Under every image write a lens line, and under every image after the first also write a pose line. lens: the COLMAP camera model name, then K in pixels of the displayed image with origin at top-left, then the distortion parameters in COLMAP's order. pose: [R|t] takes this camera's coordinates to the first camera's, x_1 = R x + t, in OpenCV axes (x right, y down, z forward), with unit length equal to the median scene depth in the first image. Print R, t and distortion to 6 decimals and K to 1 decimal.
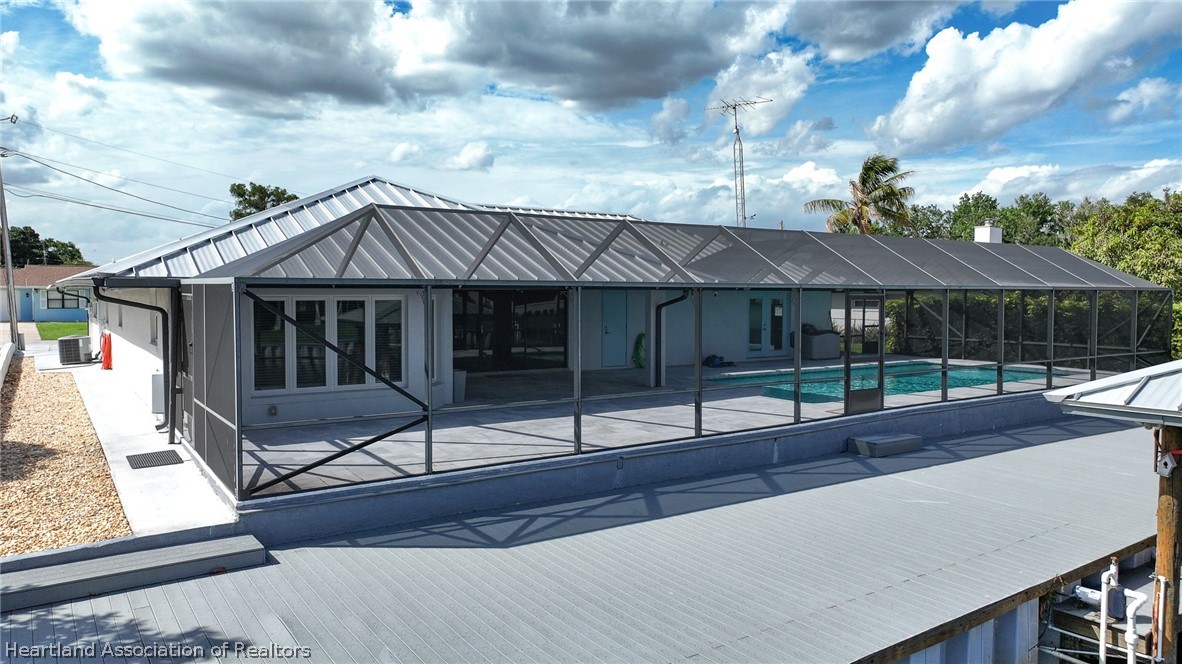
lens RADIAL K [[837.0, 0, 591.0], [0, 837.0, 332.0], [0, 0, 1]] dist [-0.000763, 0.002278]
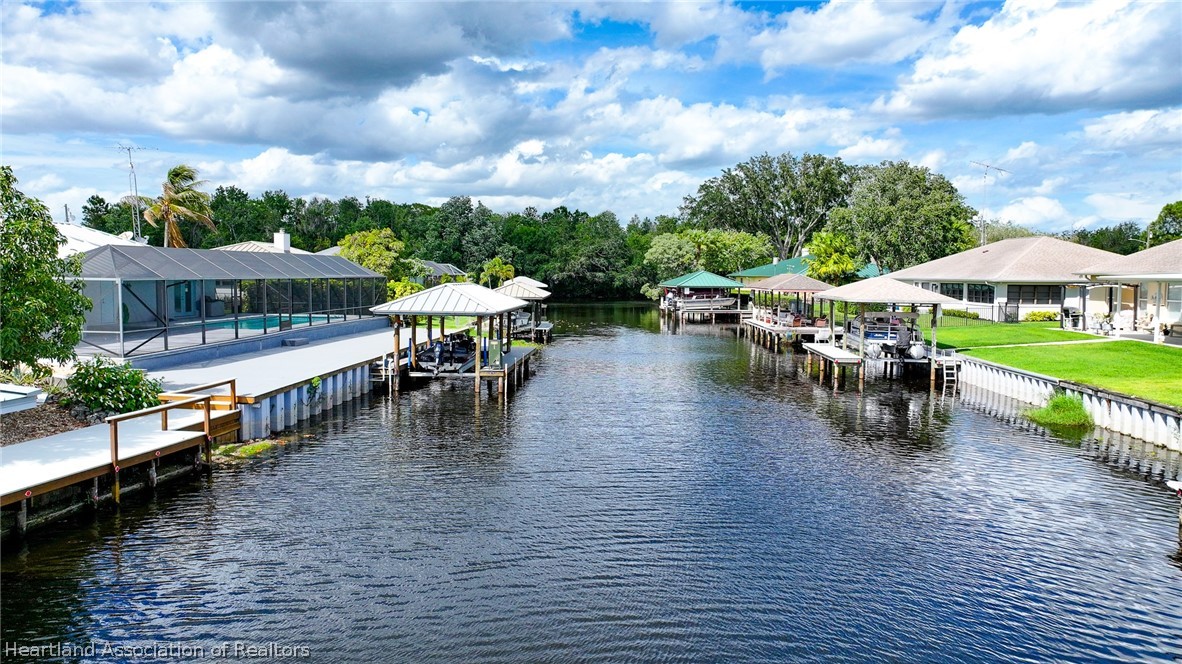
lens RADIAL K [[809.8, 0, 591.0], [0, 809.8, 332.0], [0, 0, 1]] dist [-0.002878, -0.002127]
pose [[0.644320, -0.050043, 0.763117, -0.940509], [0.026902, 0.998722, 0.042779, 0.027028], [-0.764282, -0.007034, 0.644843, -1.247316]]
